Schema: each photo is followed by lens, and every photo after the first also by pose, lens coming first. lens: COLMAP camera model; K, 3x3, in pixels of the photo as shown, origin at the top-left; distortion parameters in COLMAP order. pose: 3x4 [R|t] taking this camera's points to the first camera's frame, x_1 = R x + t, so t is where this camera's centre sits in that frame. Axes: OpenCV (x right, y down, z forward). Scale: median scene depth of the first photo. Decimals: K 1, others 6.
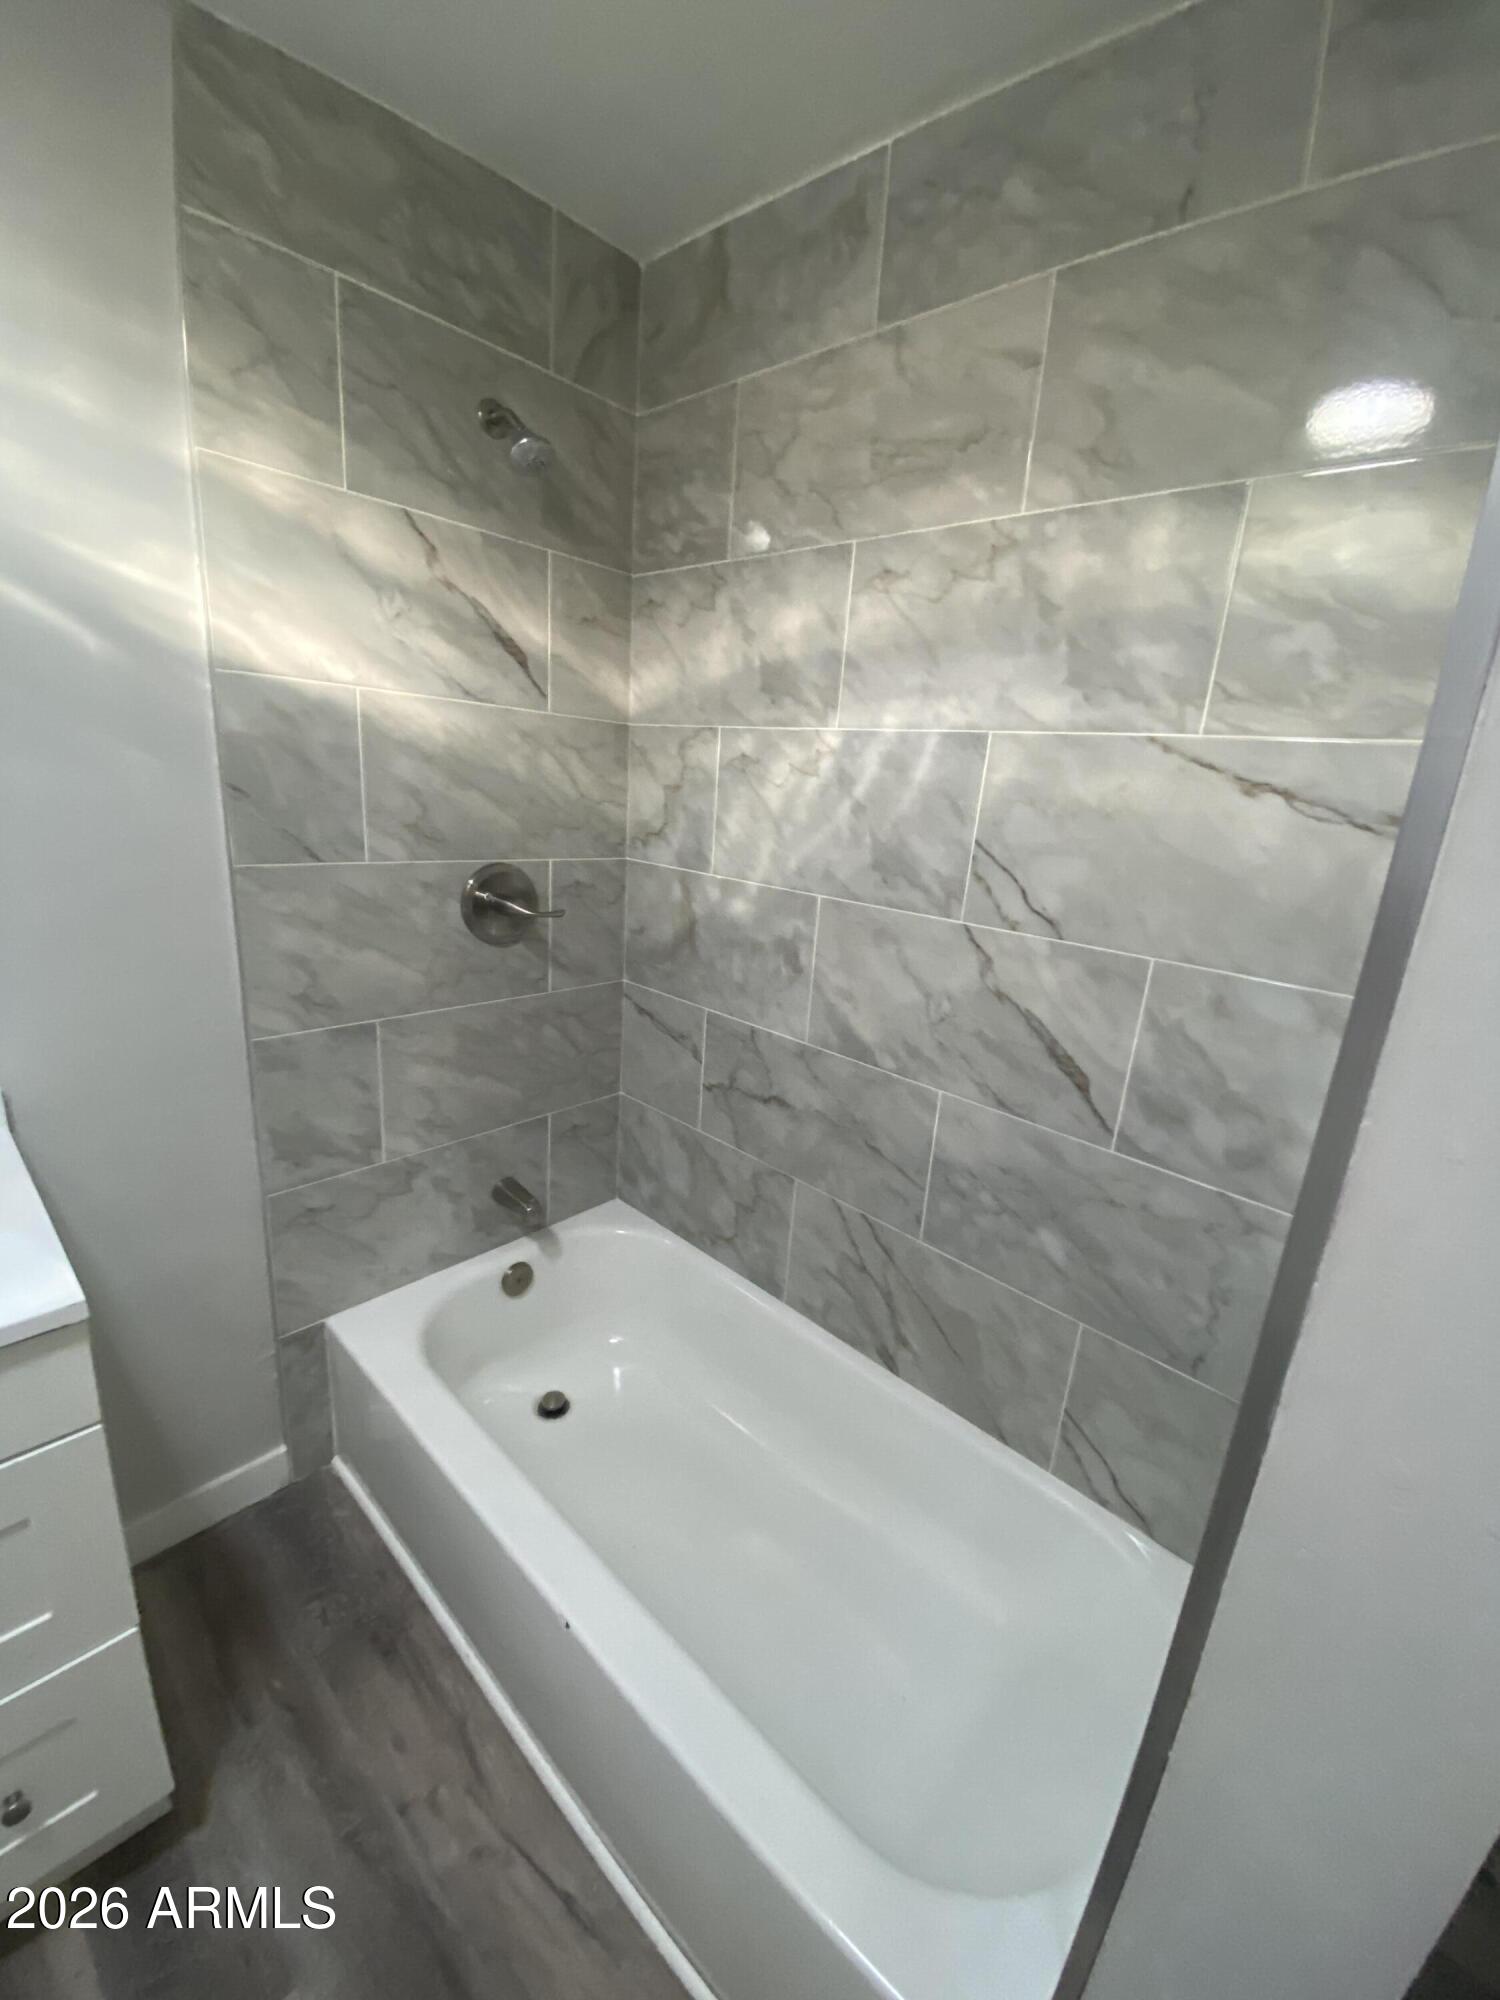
lens RADIAL K [[797.1, 0, 747.6], [0, 797.1, 991.4], [0, 0, 1]] dist [0.020494, -0.021679]
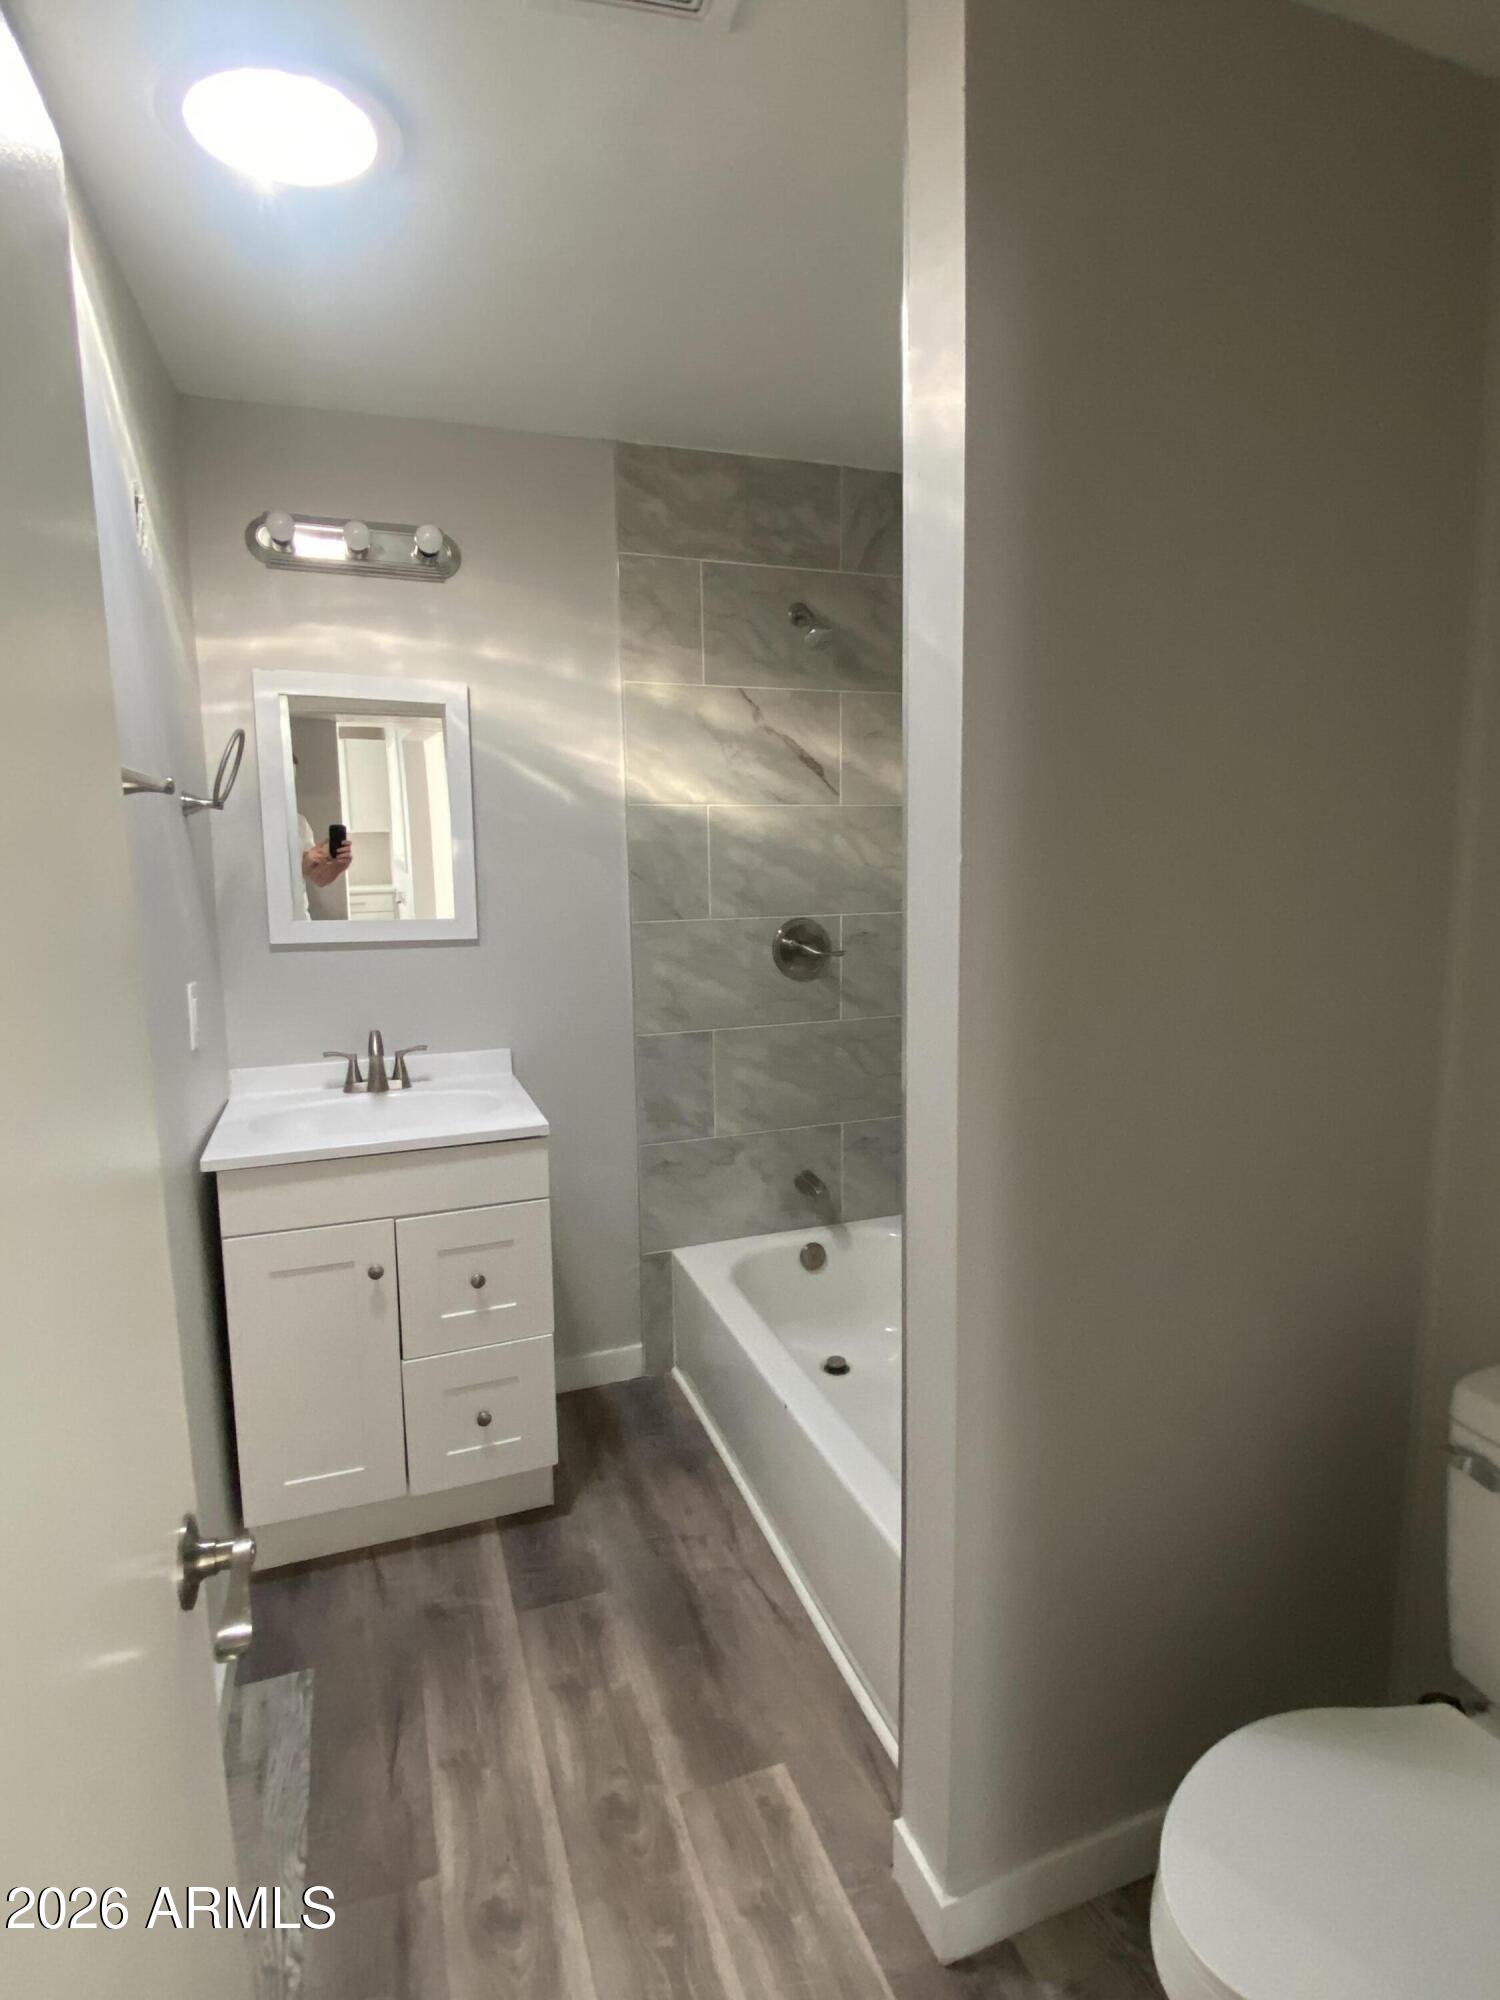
lens RADIAL K [[1051.8, 0, 750.0], [0, 1051.8, 1000.0], [0, 0, 1]] dist [0.055974, -0.000673]
pose [[0.885728, -0.018812, -0.463823, 0.438942], [-0.043717, 0.991357, -0.123692, 0.201766], [0.462141, 0.129834, 0.877251, -0.583671]]
